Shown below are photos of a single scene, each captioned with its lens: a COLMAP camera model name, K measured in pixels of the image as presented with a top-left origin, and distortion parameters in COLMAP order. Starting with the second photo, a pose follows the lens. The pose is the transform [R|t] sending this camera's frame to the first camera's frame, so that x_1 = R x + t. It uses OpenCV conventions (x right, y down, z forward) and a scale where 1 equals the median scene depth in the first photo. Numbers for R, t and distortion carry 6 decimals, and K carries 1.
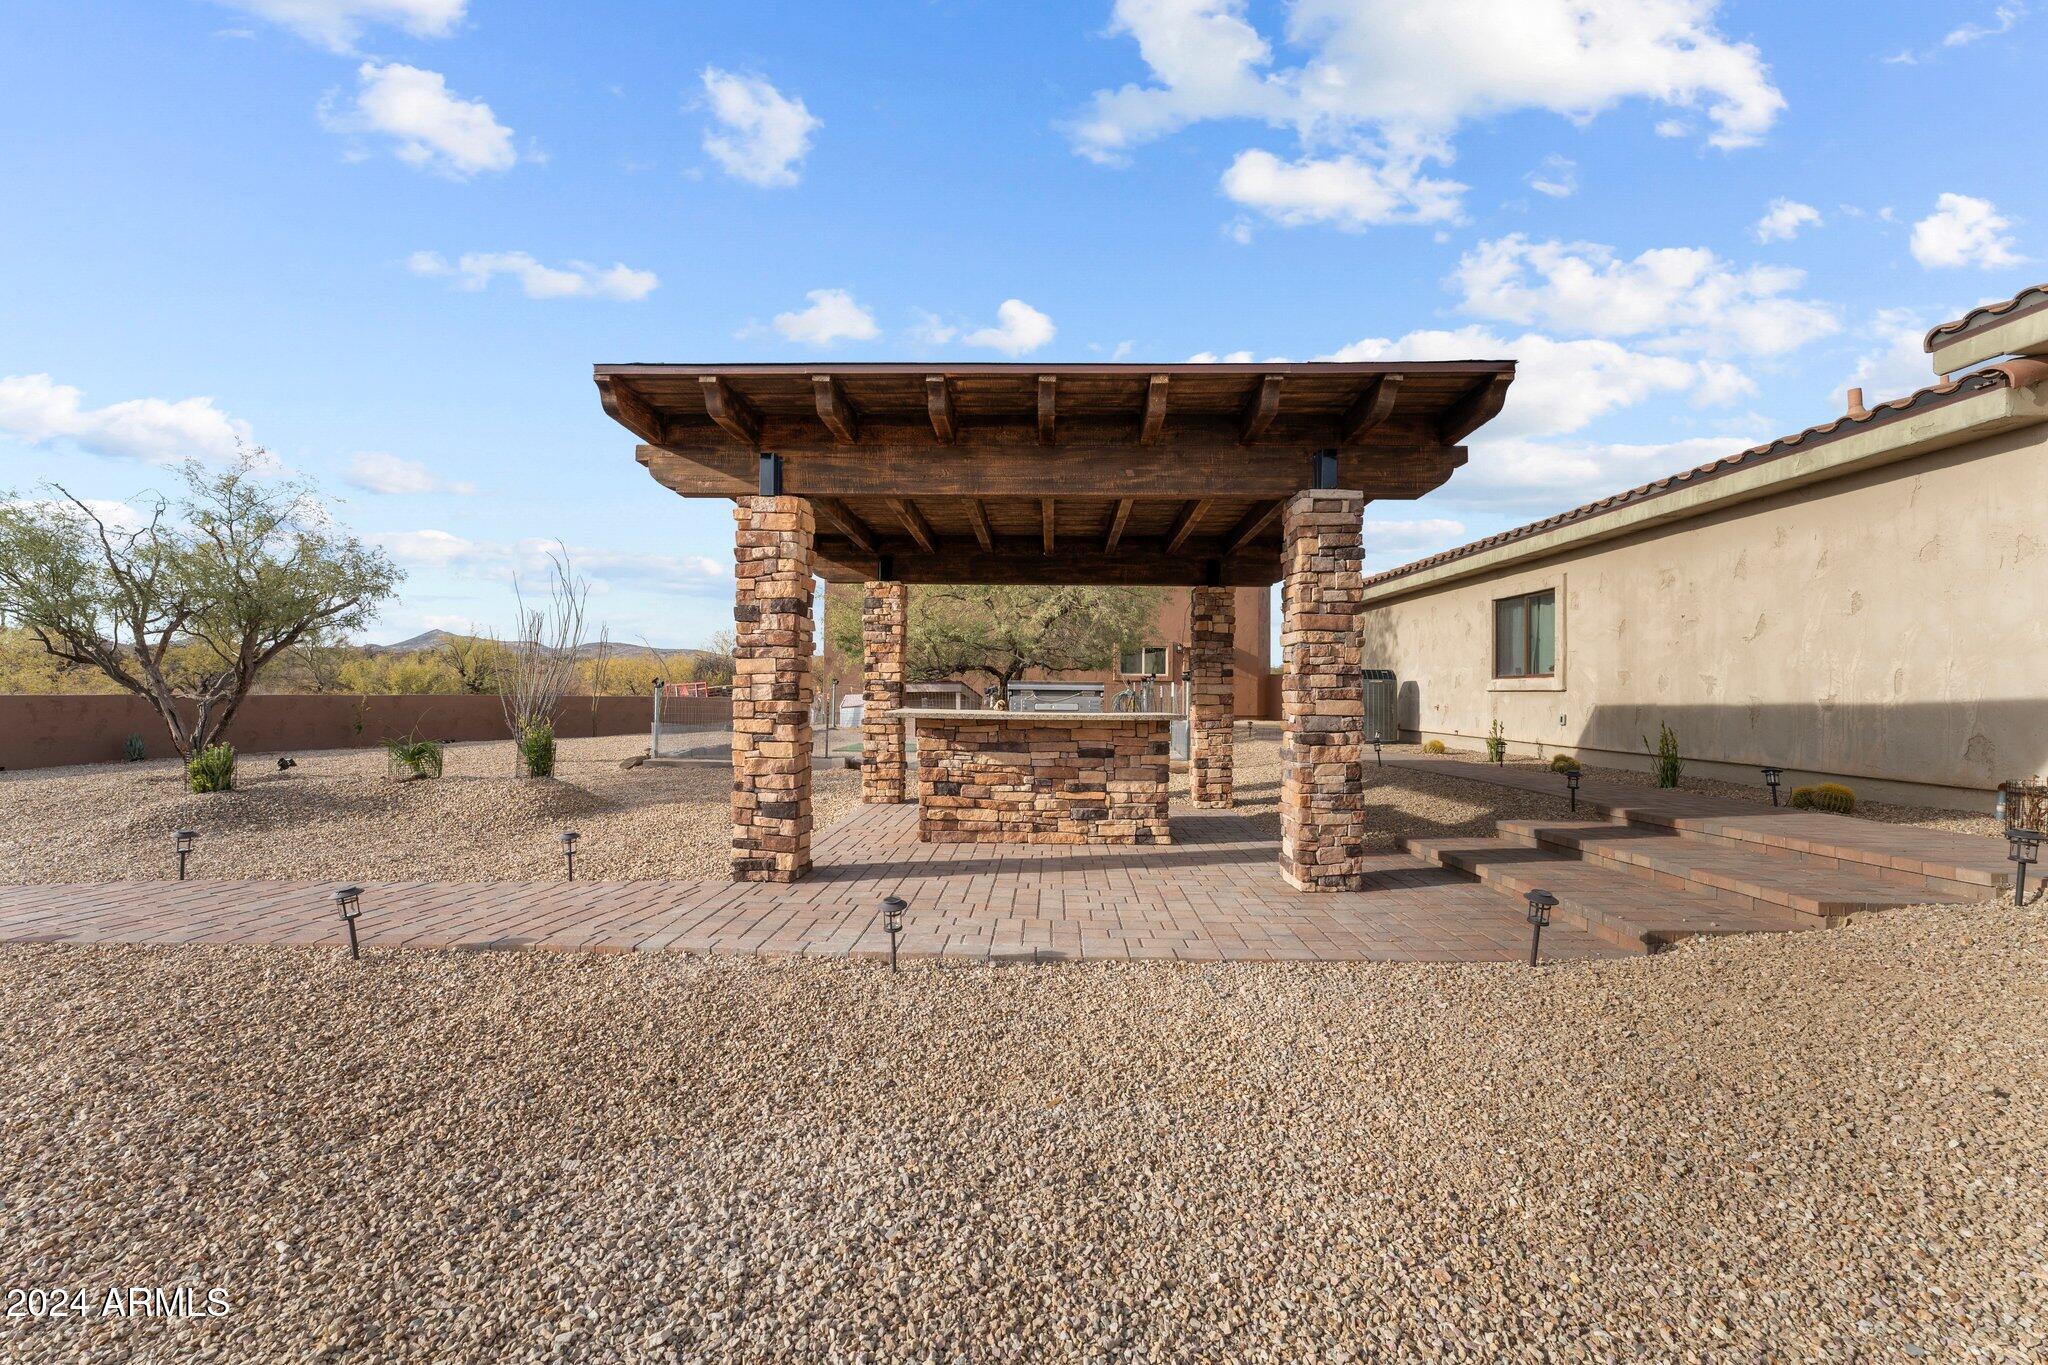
lens RADIAL K [[838.6, 0, 1037.5], [0, 838.6, 684.5], [0, 0, 1]] dist [0.000239, 0.000048]
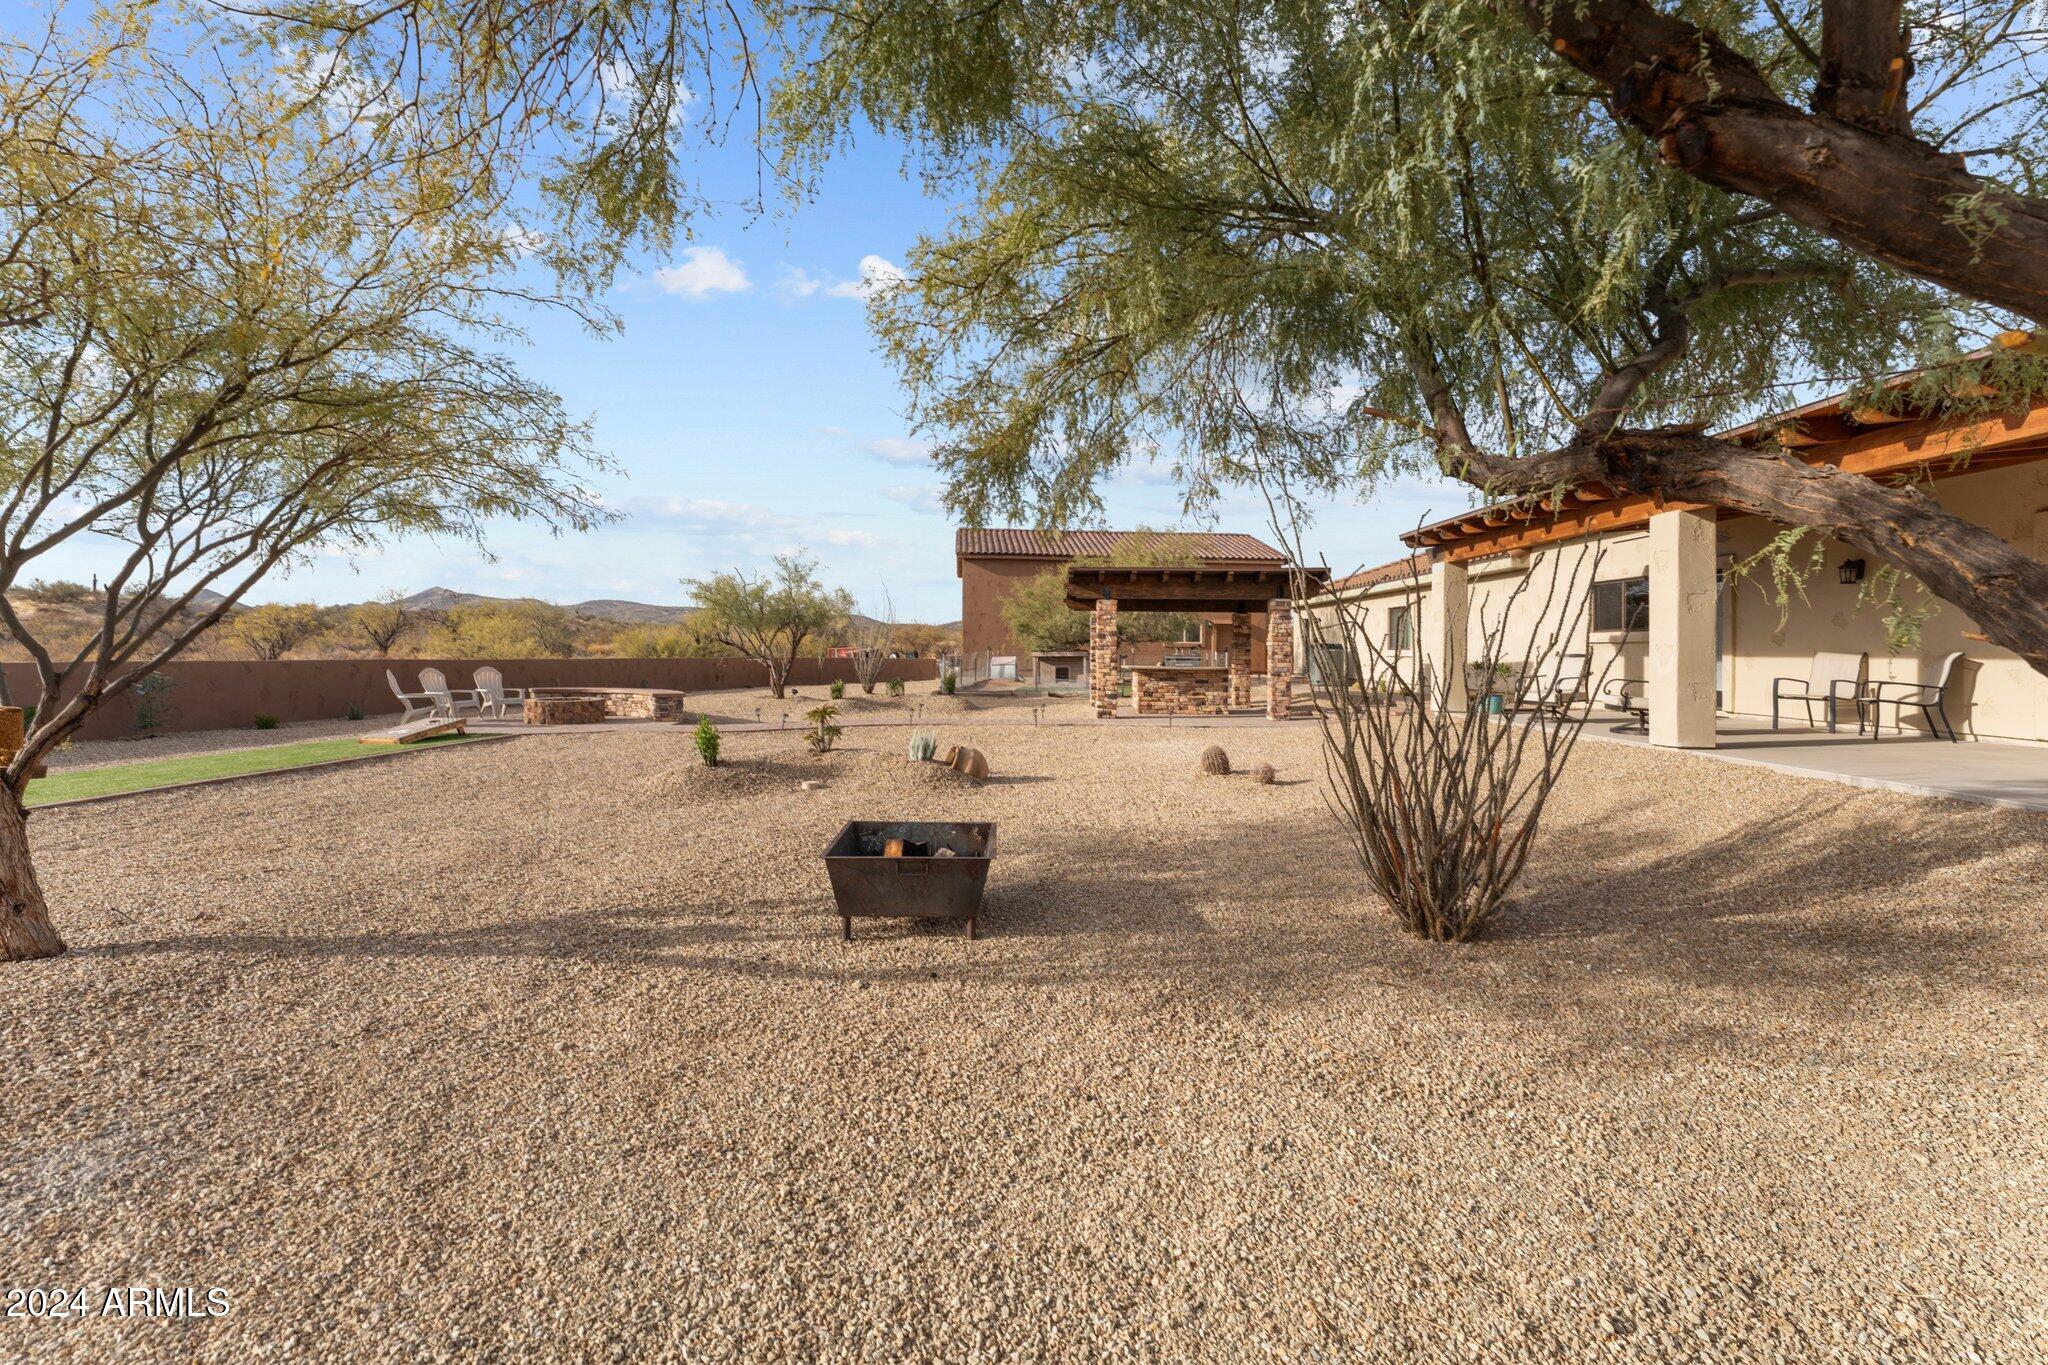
lens RADIAL K [[826.0, 0, 1025.1], [0, 826.0, 639.0], [0, 0, 1]] dist [-0.000175, 0.000003]
pose [[0.999539, 0.001313, -0.030338, -0.314740], [-0.001469, 0.999986, -0.005111, -0.032519], [0.030330, 0.005153, 0.999527, -1.280194]]
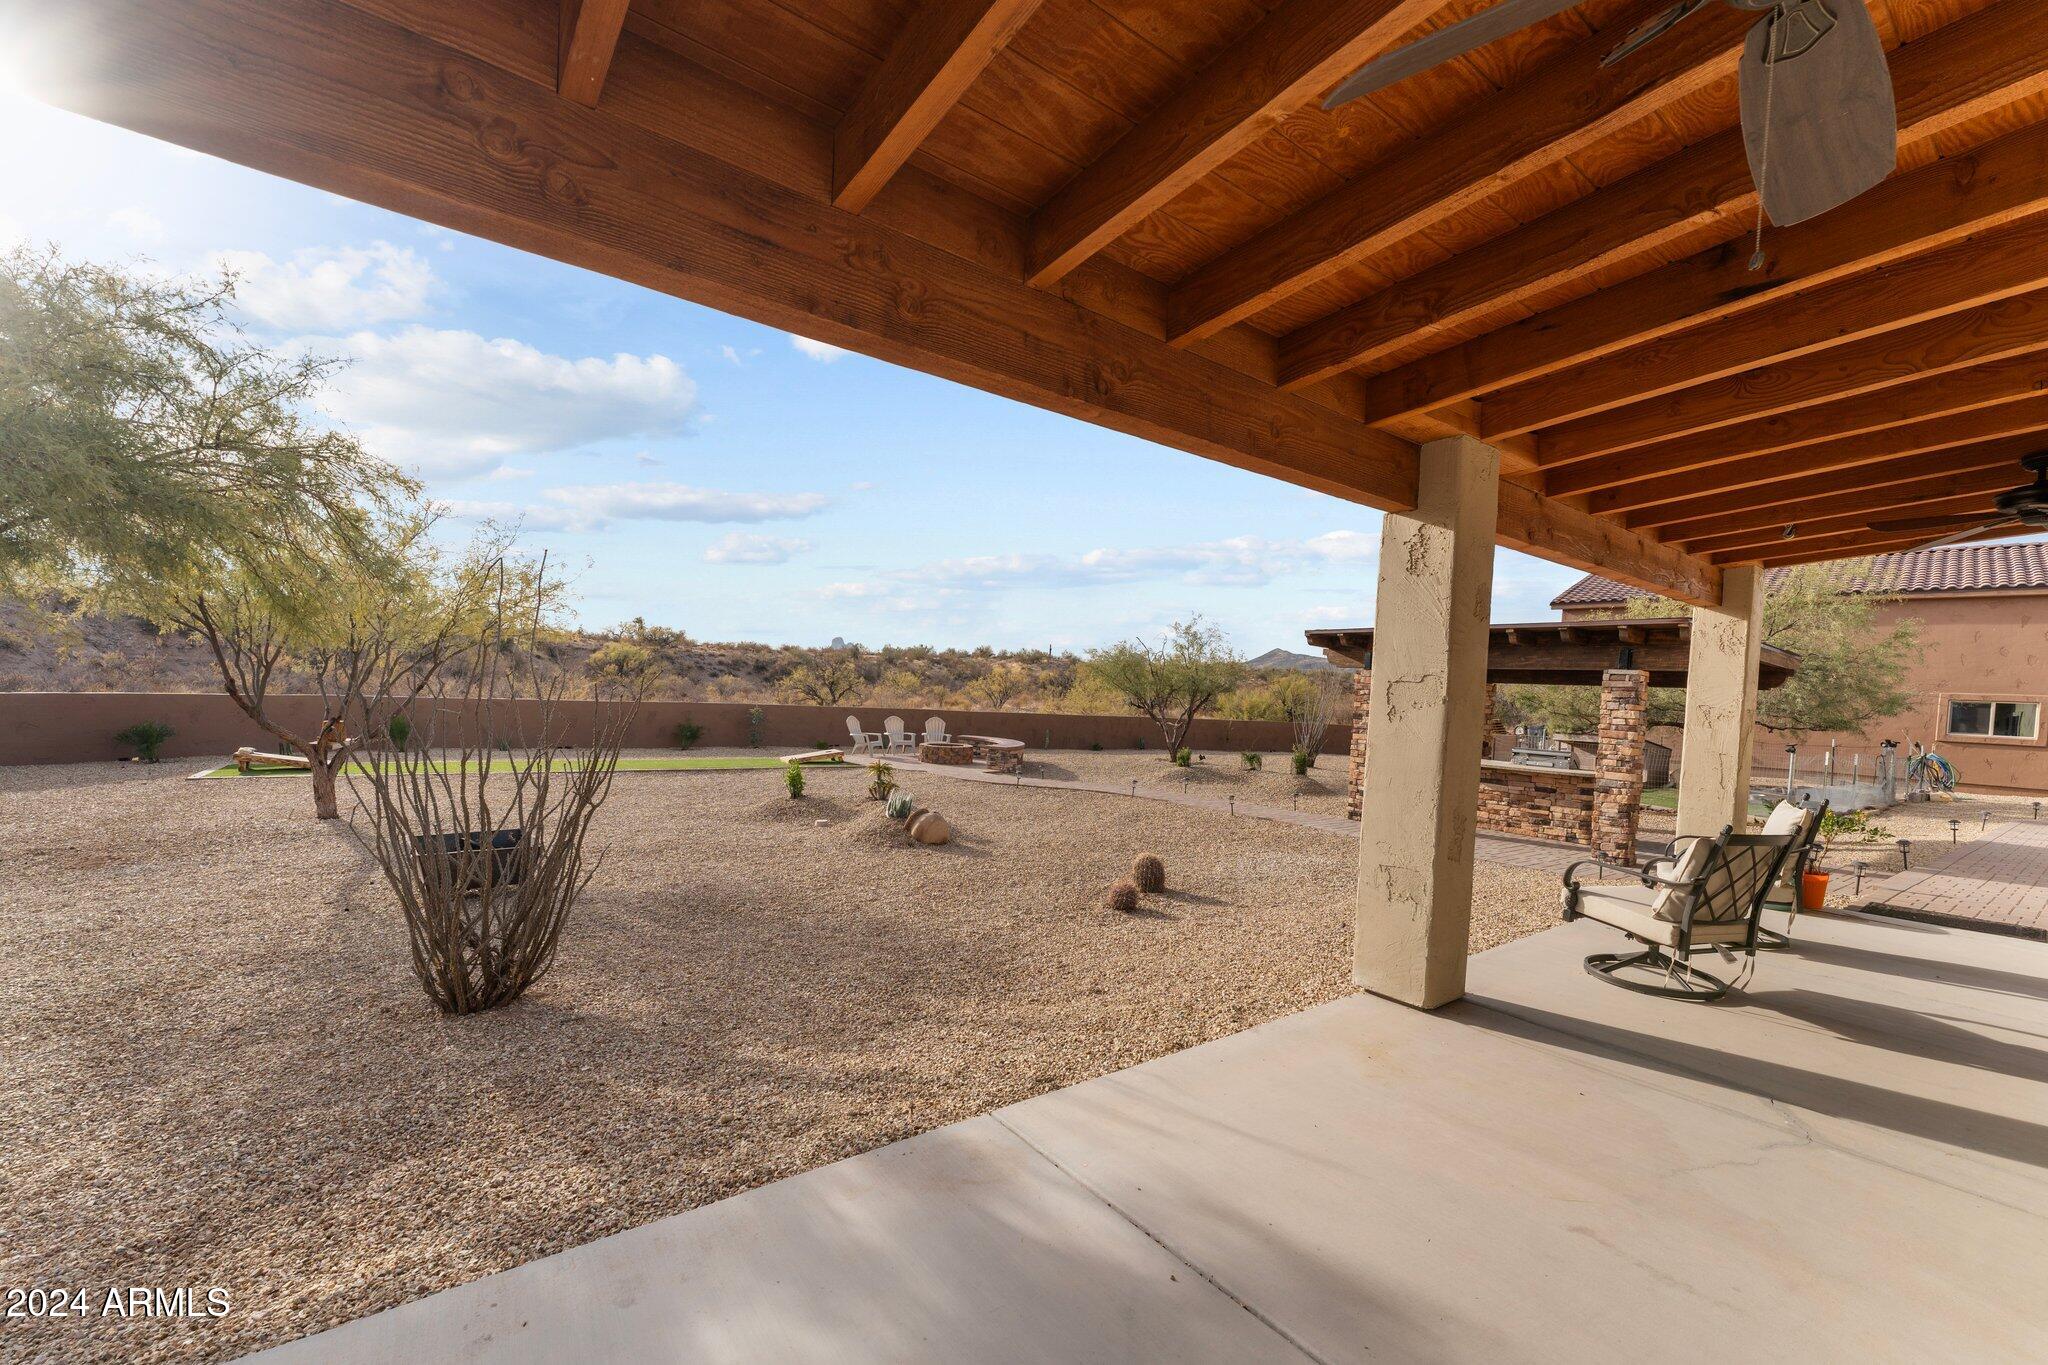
lens RADIAL K [[838.6, 0, 1037.5], [0, 838.6, 684.5], [0, 0, 1]] dist [0.000239, 0.000048]
pose [[0.622640, 0.020260, -0.782246, 0.605434], [-0.039483, 0.999205, -0.005548, -0.073054], [0.781512, 0.034339, 0.622944, -0.788151]]
